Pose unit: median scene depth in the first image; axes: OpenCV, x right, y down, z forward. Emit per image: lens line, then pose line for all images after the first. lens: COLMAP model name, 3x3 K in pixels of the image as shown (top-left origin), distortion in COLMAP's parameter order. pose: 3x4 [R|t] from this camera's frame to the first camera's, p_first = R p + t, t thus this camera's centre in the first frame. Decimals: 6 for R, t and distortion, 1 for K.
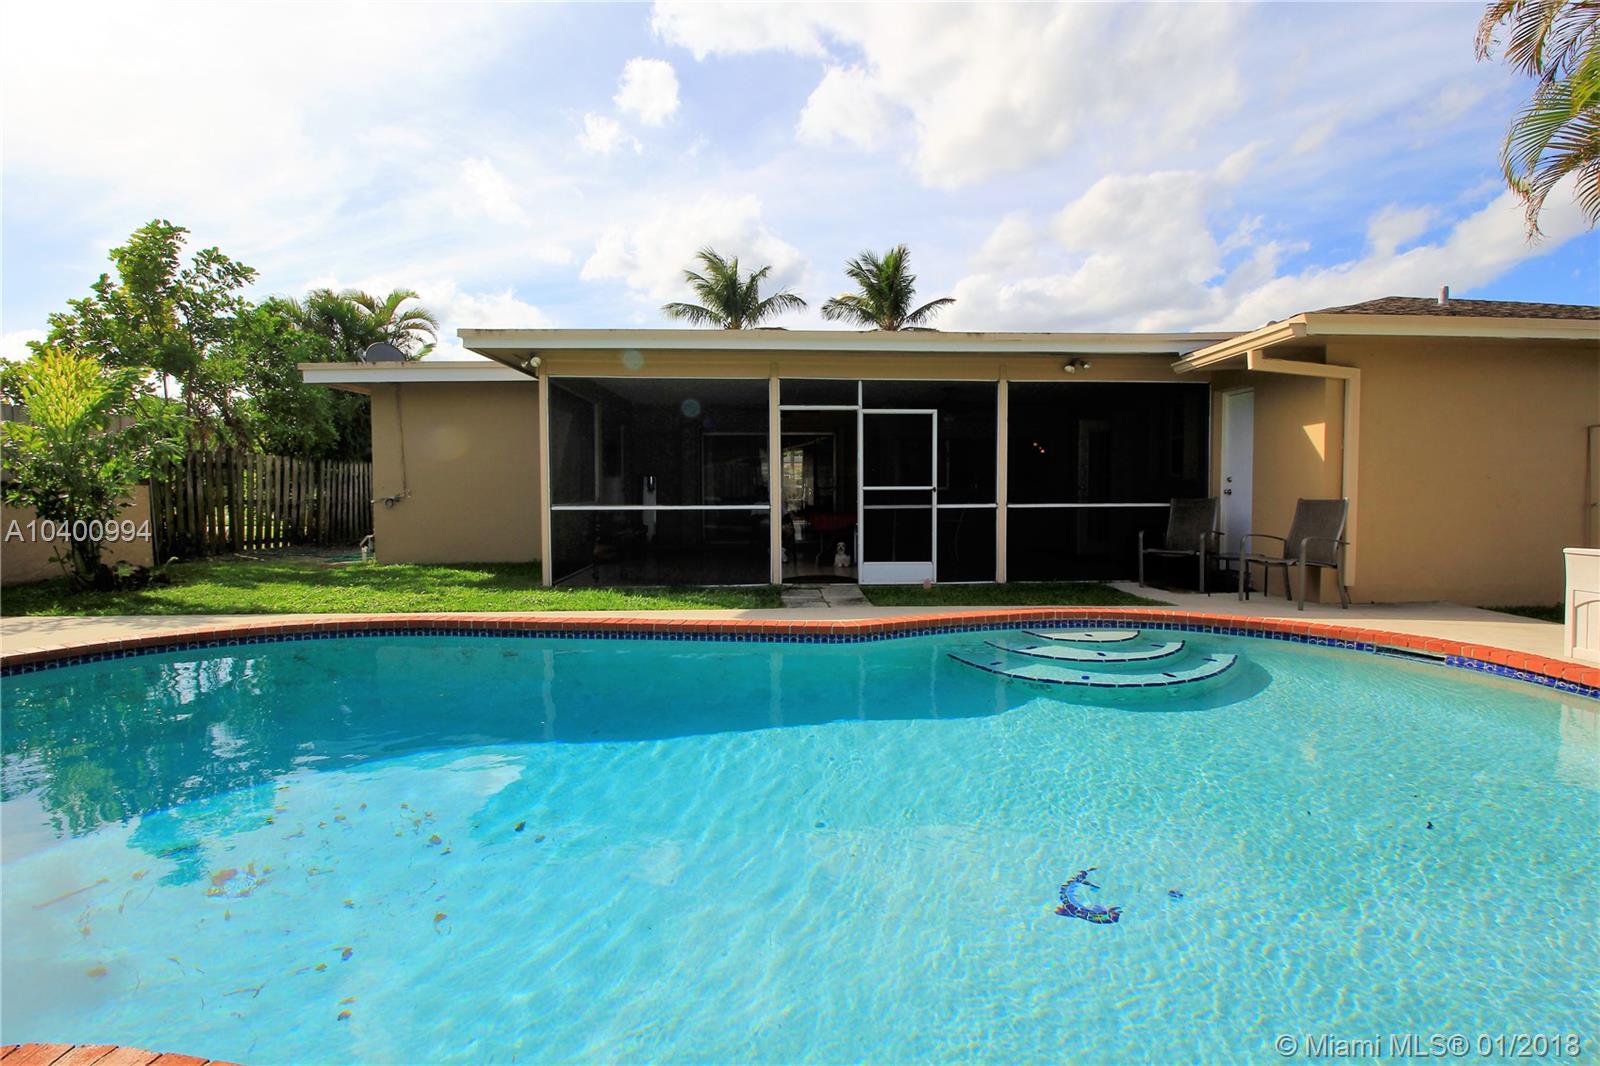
lens RADIAL K [[739.7, 0, 810.9], [0, 739.7, 516.5], [0, 0, 1]] dist [0.003312, -0.016007]
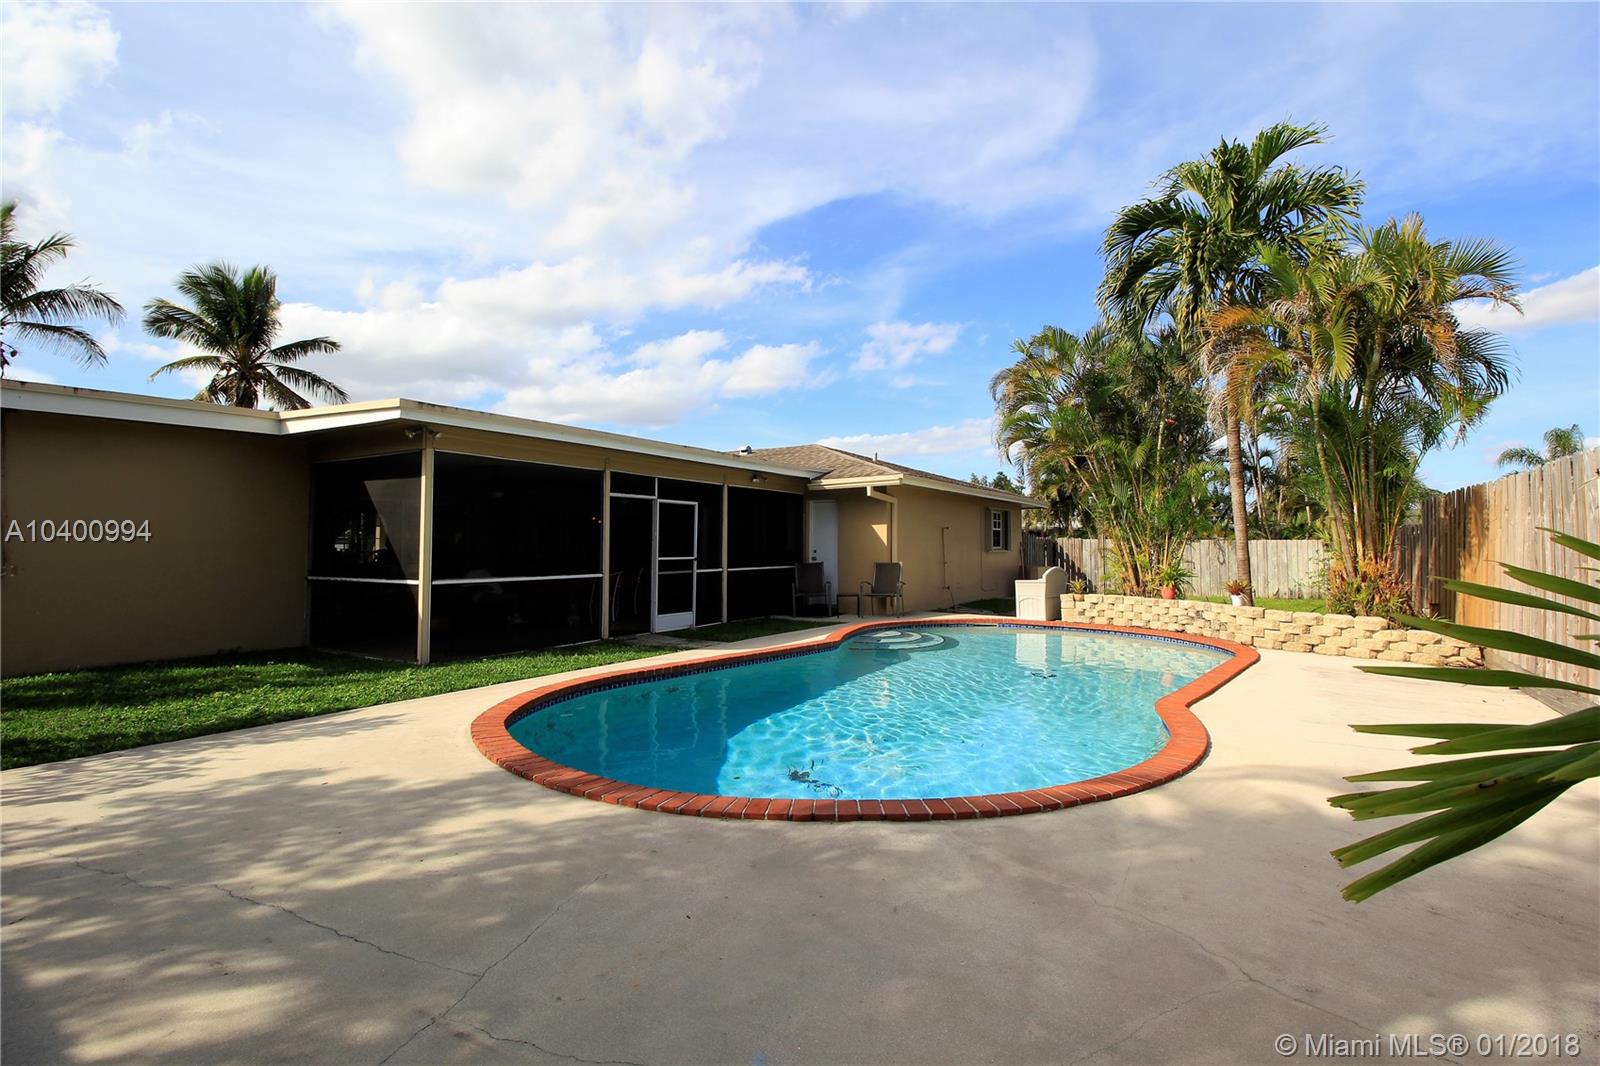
lens RADIAL K [[740.7, 0, 805.3], [0, 740.7, 538.0], [0, 0, 1]] dist [0.003466, 0.000178]
pose [[0.576642, 0.011887, 0.816911, -0.854220], [0.030160, 0.998903, -0.035824, -0.020037], [-0.816440, 0.045295, 0.575651, 0.026724]]
